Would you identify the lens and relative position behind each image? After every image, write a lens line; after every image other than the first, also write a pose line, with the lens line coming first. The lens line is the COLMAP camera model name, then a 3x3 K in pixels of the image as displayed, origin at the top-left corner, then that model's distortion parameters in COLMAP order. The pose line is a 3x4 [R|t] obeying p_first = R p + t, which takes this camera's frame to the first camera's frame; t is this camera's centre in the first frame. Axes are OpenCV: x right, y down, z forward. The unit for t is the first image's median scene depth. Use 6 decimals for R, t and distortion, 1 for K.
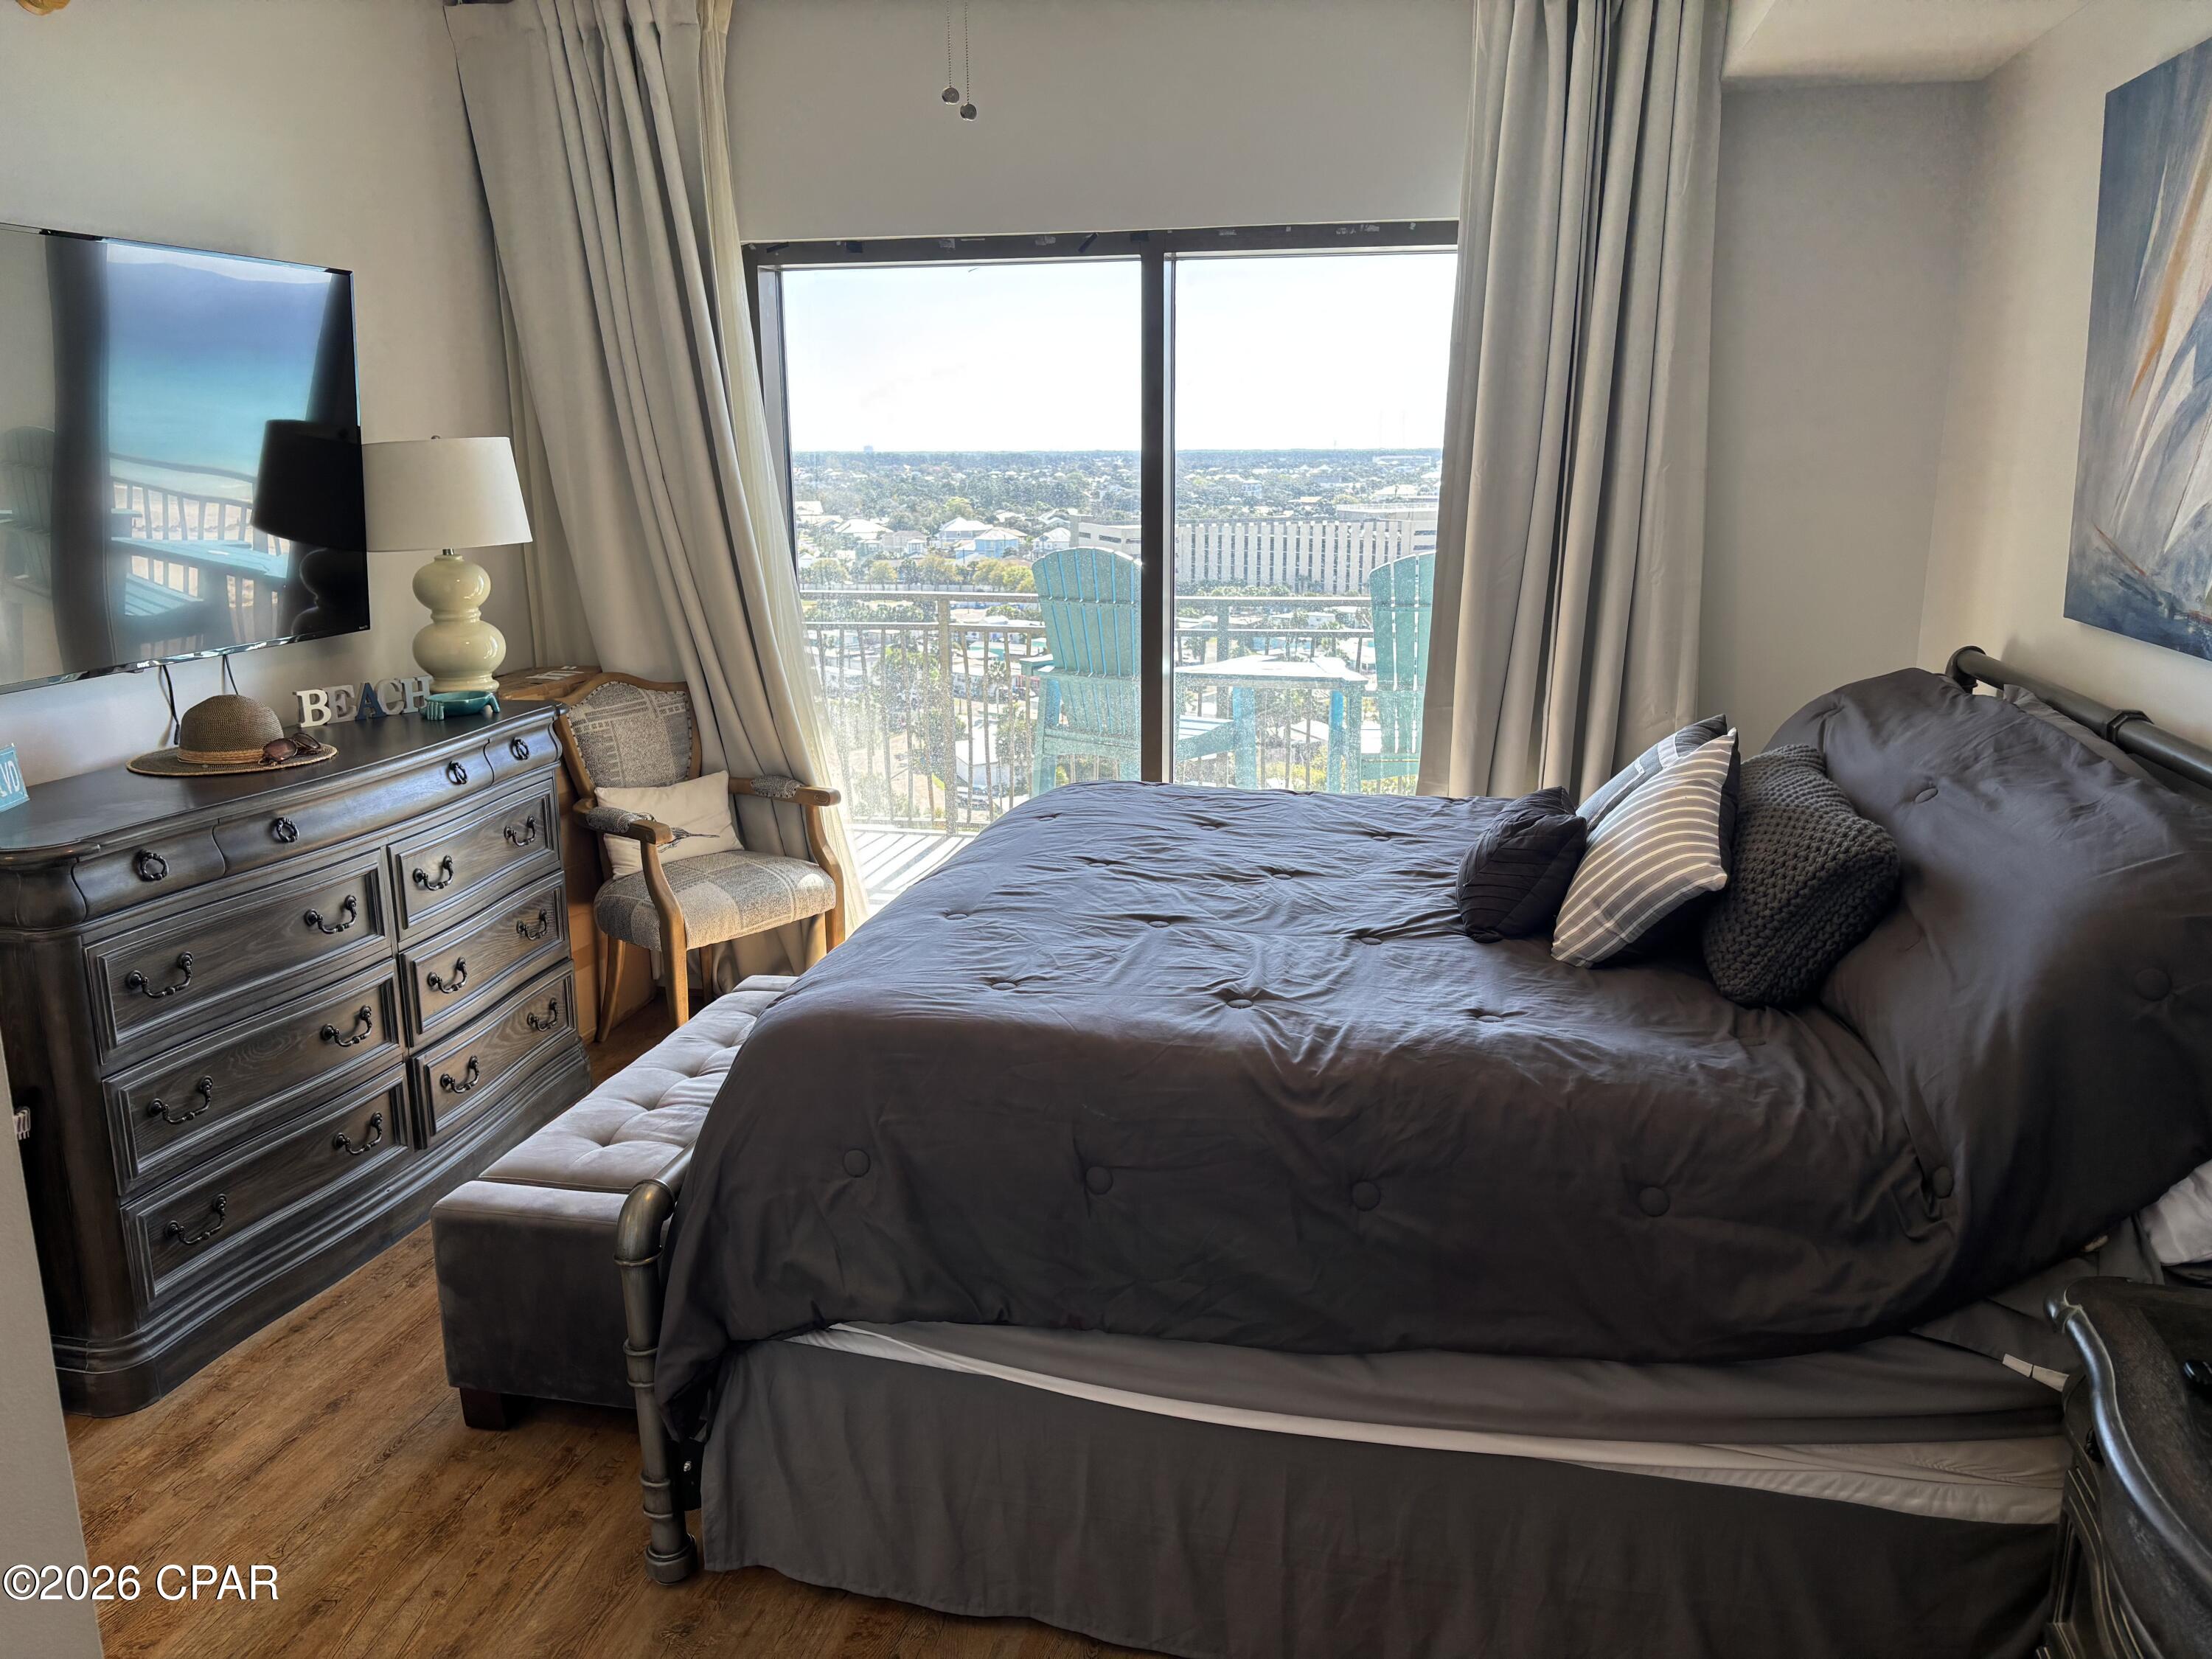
lens RADIAL K [[1665.9, 0, 1110.7], [0, 1665.9, 843.9], [0, 0, 1]] dist [0.058200, -0.066699]
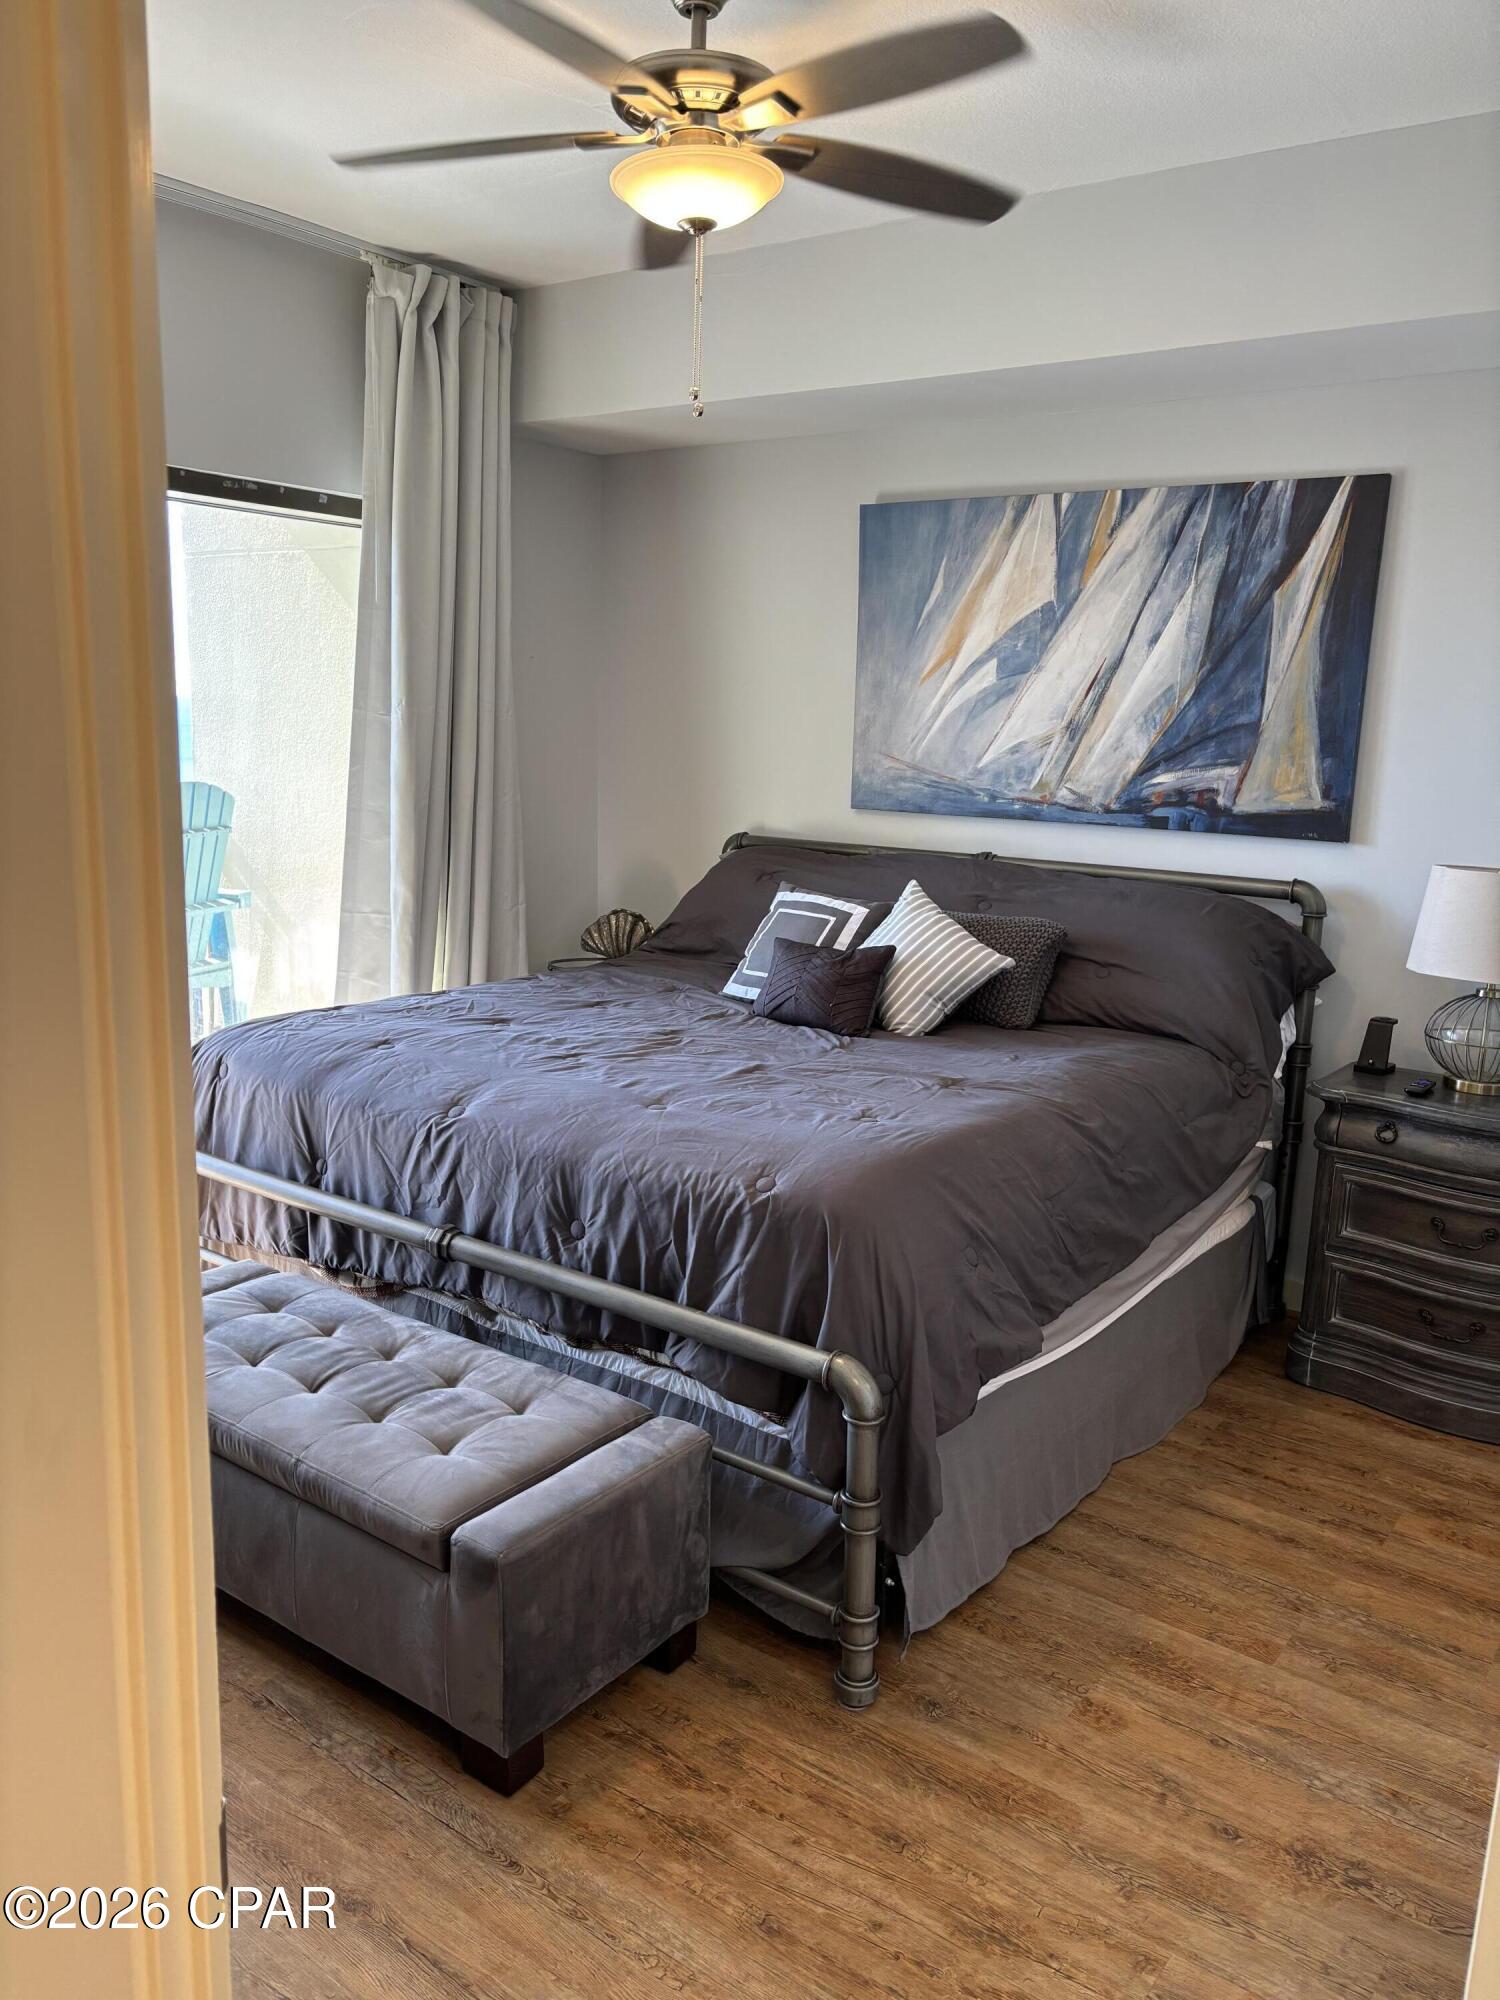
lens RADIAL K [[1506.2, 0, 750.5], [0, 1506.2, 995.2], [0, 0, 1]] dist [0.058200, -0.066699]
pose [[0.419894, -0.155661, 0.894125, -0.833381], [0.181314, 0.979709, 0.085414, -0.091847], [-0.889278, 0.126252, 0.439597, 0.417079]]
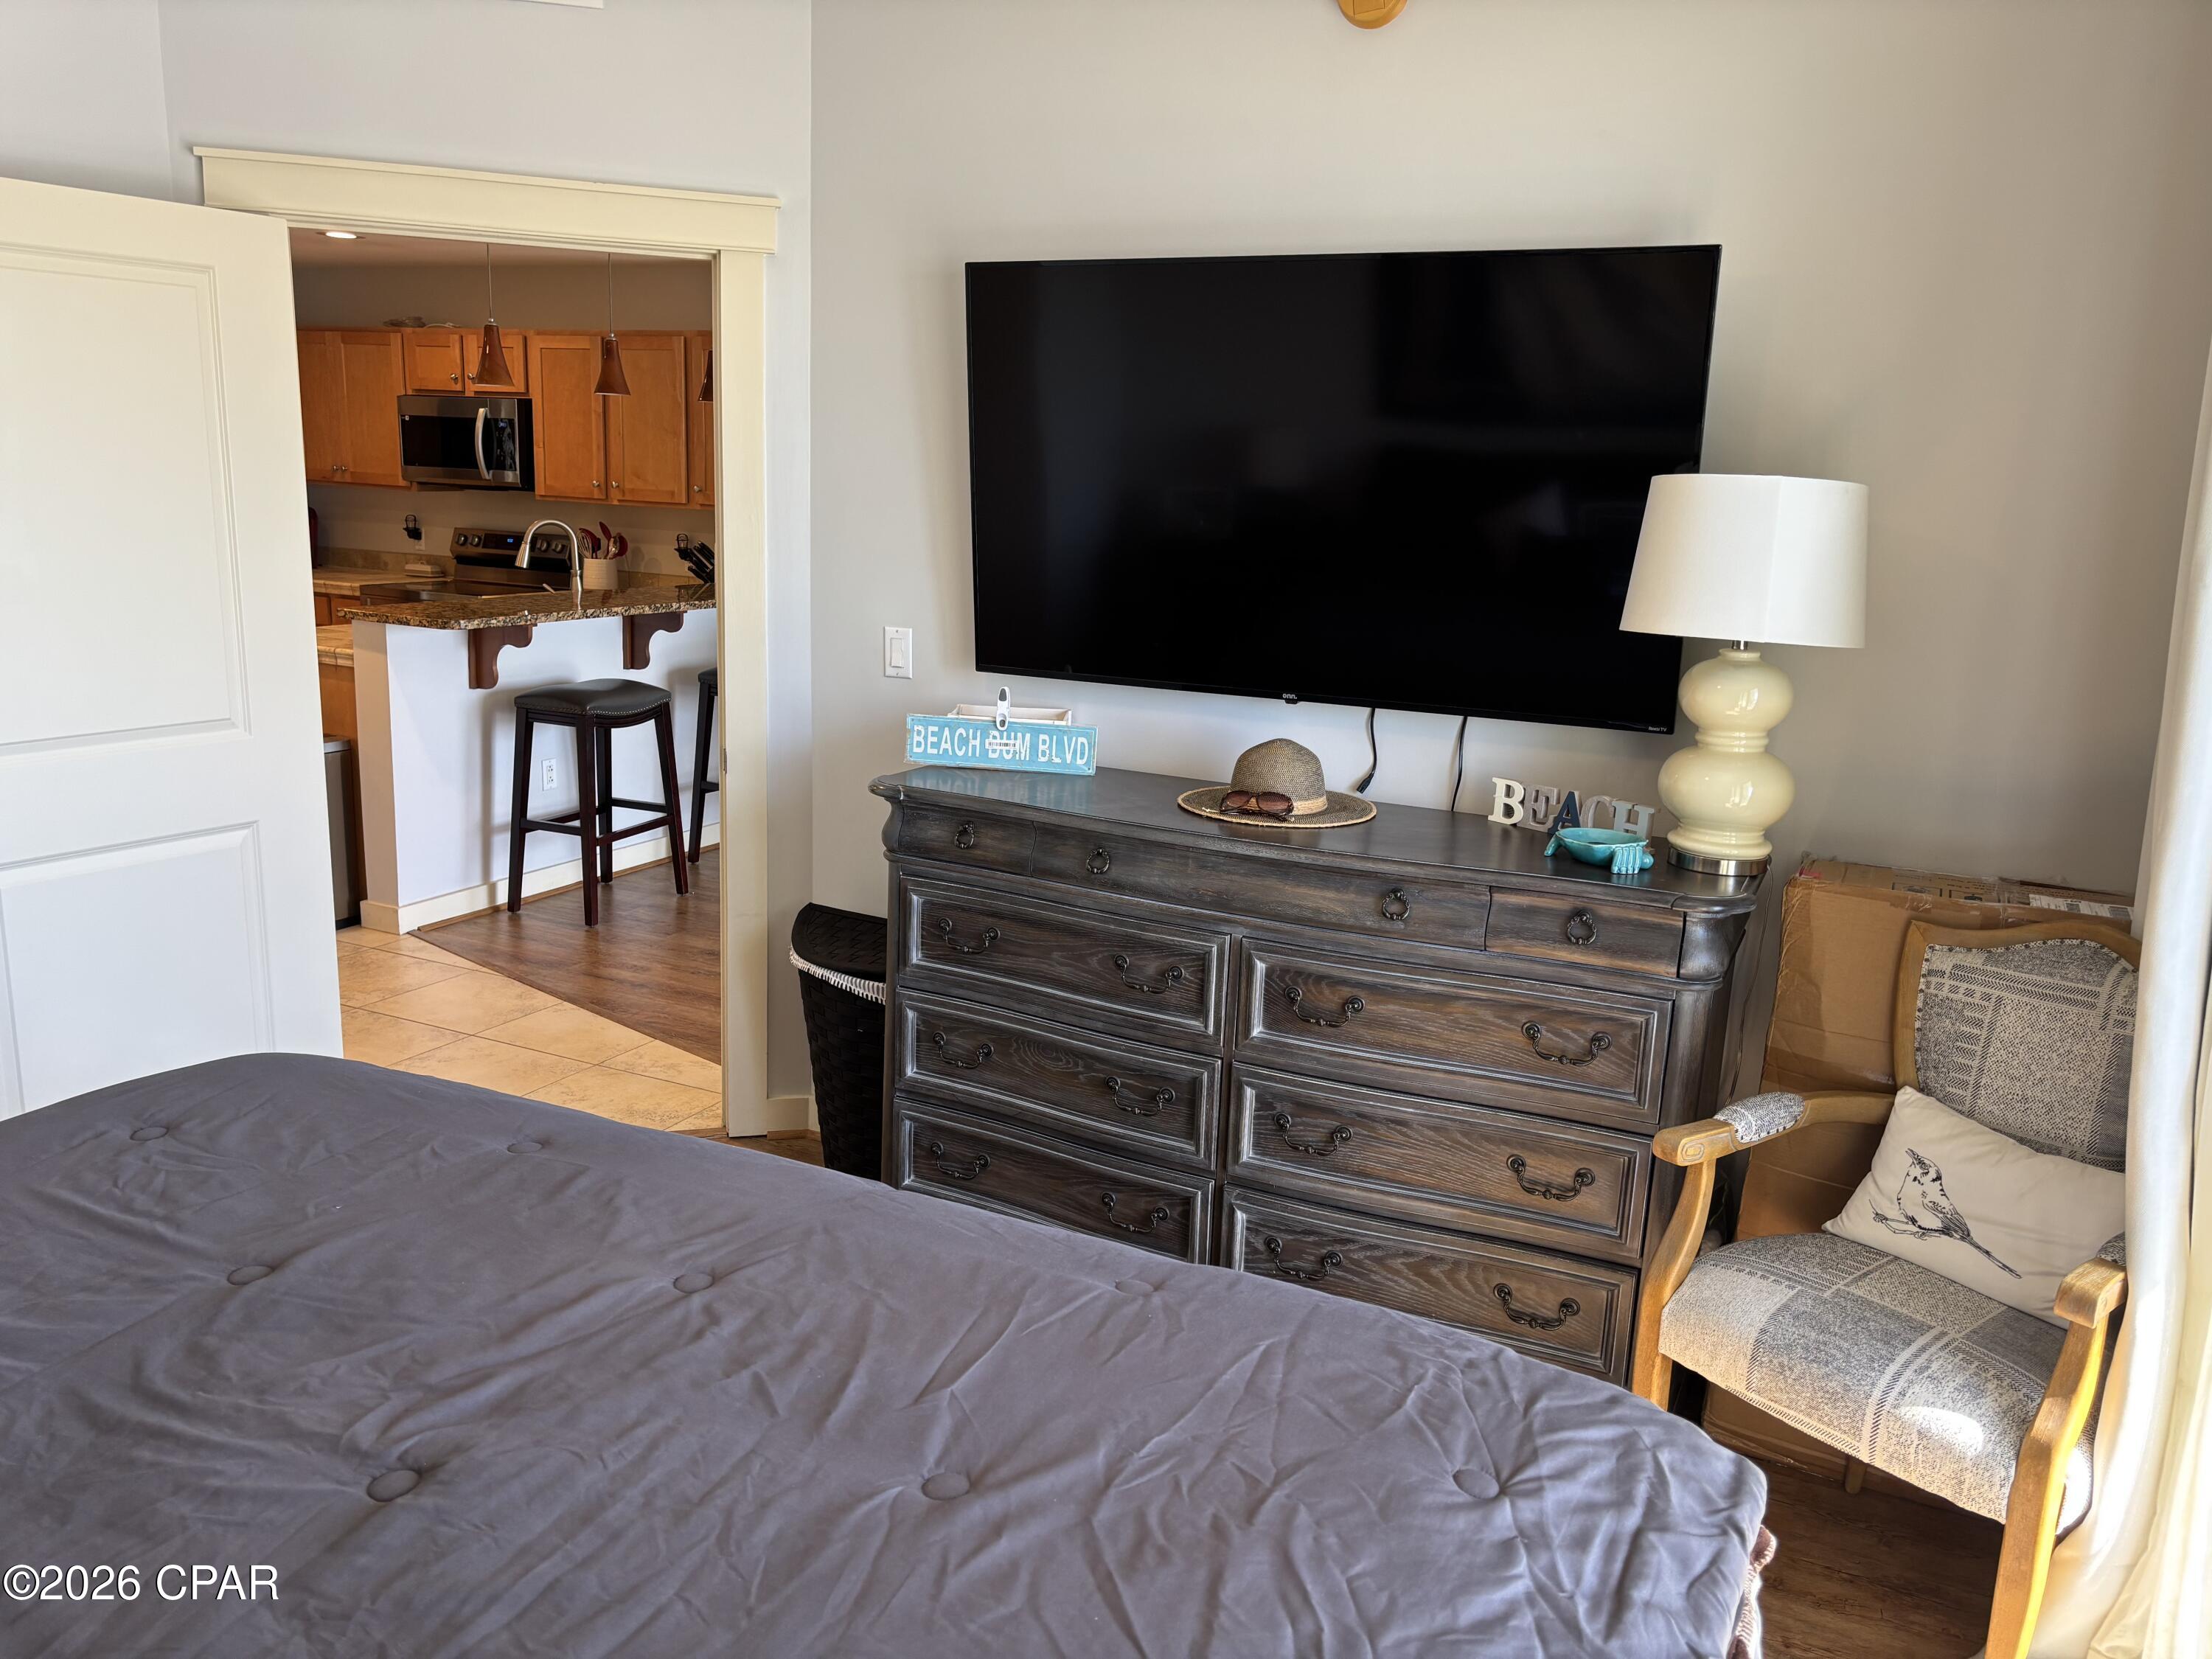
lens RADIAL K [[1665.9, 0, 1118.2], [0, 1665.9, 839.9], [0, 0, 1]] dist [0.058200, -0.066699]
pose [[-0.239409, 0.203920, -0.949263, 0.391128], [-0.264501, 0.927018, 0.265849, -0.263012], [0.934196, 0.314728, -0.167999, 1.111953]]
